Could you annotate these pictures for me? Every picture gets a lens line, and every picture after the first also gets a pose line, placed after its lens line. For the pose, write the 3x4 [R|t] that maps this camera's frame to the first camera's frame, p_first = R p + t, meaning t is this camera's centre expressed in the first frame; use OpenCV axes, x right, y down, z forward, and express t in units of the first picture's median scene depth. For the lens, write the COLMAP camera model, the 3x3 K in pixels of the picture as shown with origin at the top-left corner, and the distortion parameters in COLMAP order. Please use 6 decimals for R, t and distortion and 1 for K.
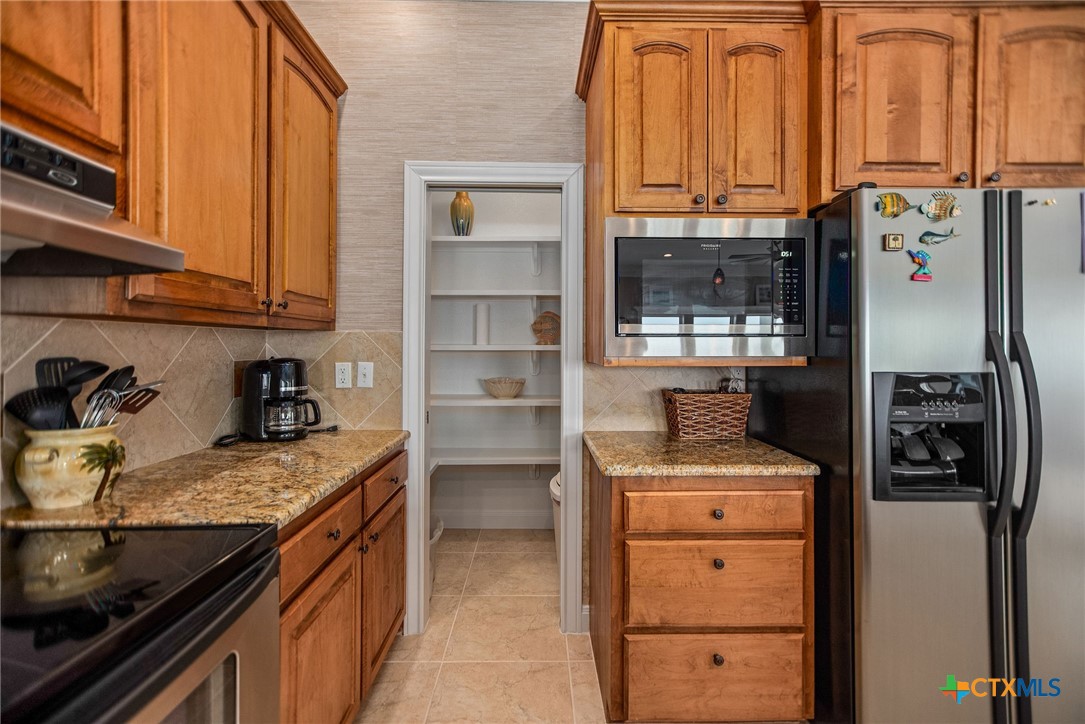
lens RADIAL K [[493.2, 0, 576.1], [0, 493.2, 350.9], [0, 0, 1]] dist [-0.001525, 0.008824]
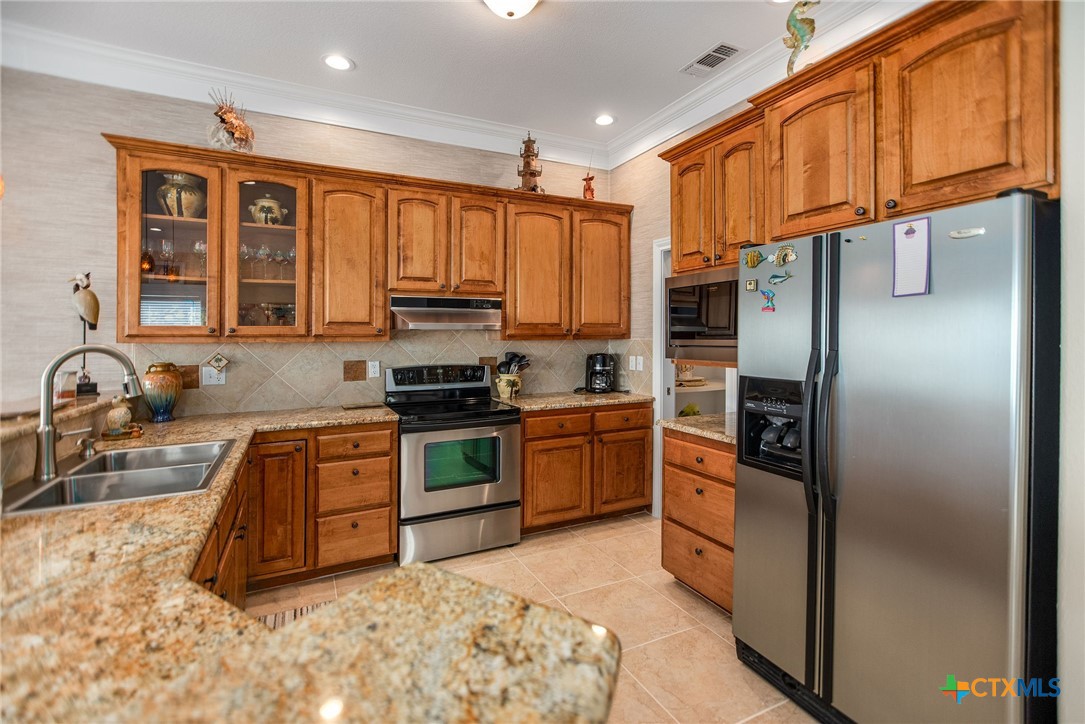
lens RADIAL K [[482.0, 0, 517.2], [0, 482.0, 338.7], [0, 0, 1]] dist [-0.000061, -0.000048]
pose [[0.398761, -0.000297, -0.917055, 1.464223], [-0.003832, 0.999991, -0.001990, -0.053797], [0.917047, 0.004307, 0.398756, -0.156339]]
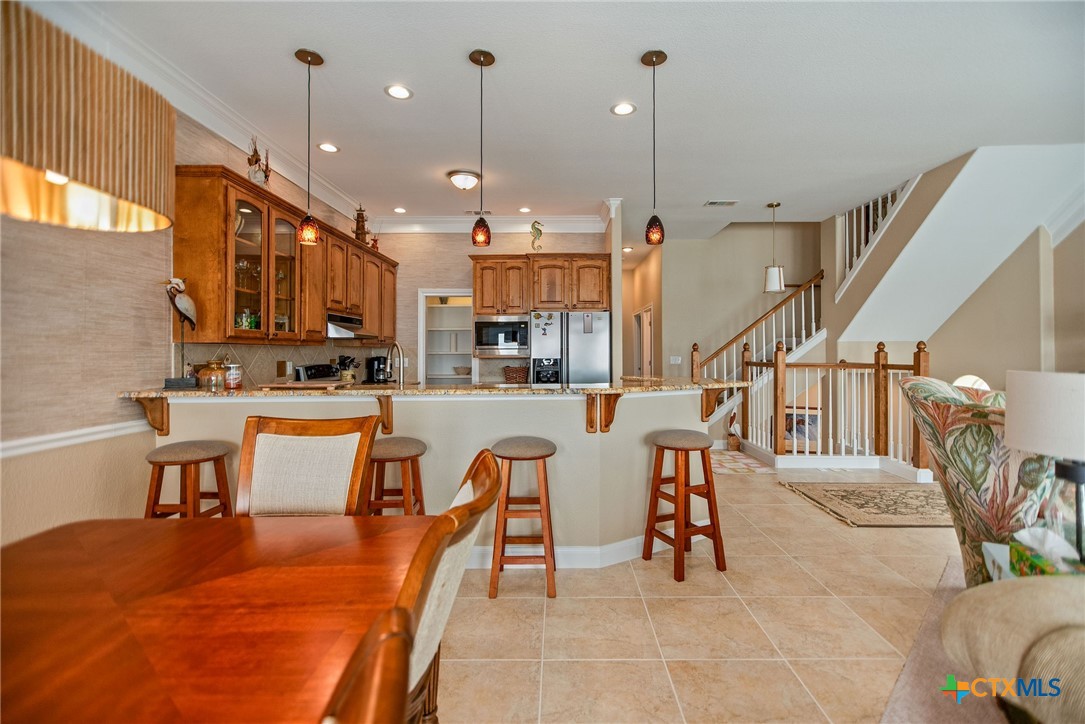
lens RADIAL K [[465.3, 0, 540.8], [0, 465.3, 356.0], [0, 0, 1]] dist [0.002433, 0.000456]
pose [[0.996119, -0.004384, -0.087906, 0.883181], [0.004426, 0.999990, 0.000281, 0.018913], [0.087904, -0.000669, 0.996129, -2.409393]]
